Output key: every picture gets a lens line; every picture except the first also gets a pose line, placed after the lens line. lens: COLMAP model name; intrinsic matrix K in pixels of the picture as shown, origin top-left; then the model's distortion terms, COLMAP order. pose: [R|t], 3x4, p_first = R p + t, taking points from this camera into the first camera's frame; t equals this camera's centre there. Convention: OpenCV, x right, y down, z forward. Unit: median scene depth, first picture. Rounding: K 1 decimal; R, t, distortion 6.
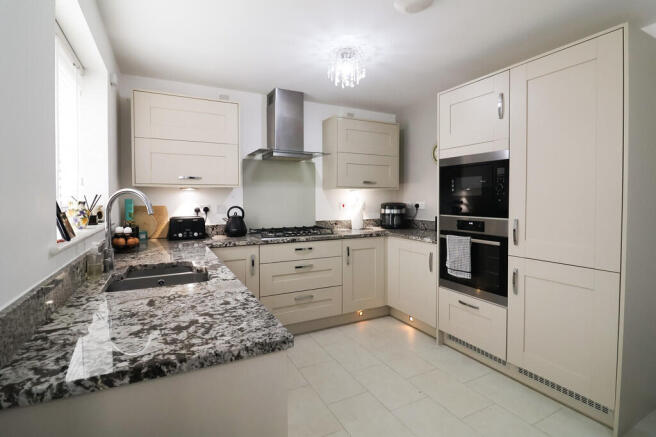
lens RADIAL K [[308.0, 0, 304.4], [0, 308.0, 205.5], [0, 0, 1]] dist [0.000215, -0.000158]
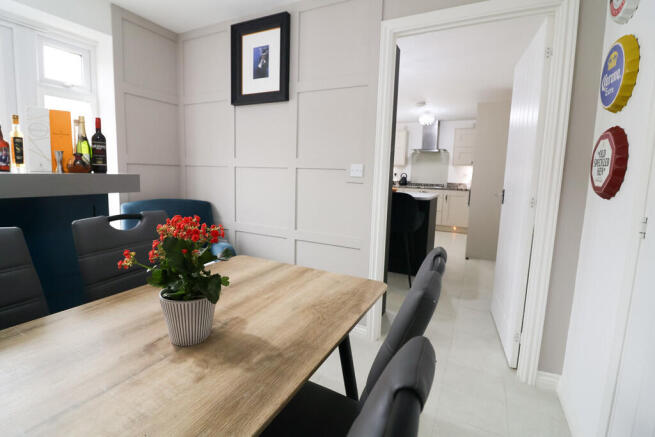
lens RADIAL K [[316.5, 0, 325.0], [0, 316.5, 204.8], [0, 0, 1]] dist [-0.001181, -0.000971]
pose [[0.618793, 0.101426, -0.778978, 1.334994], [-0.046911, 0.994631, 0.092241, 0.049903], [0.784152, -0.020536, 0.620229, -1.008257]]
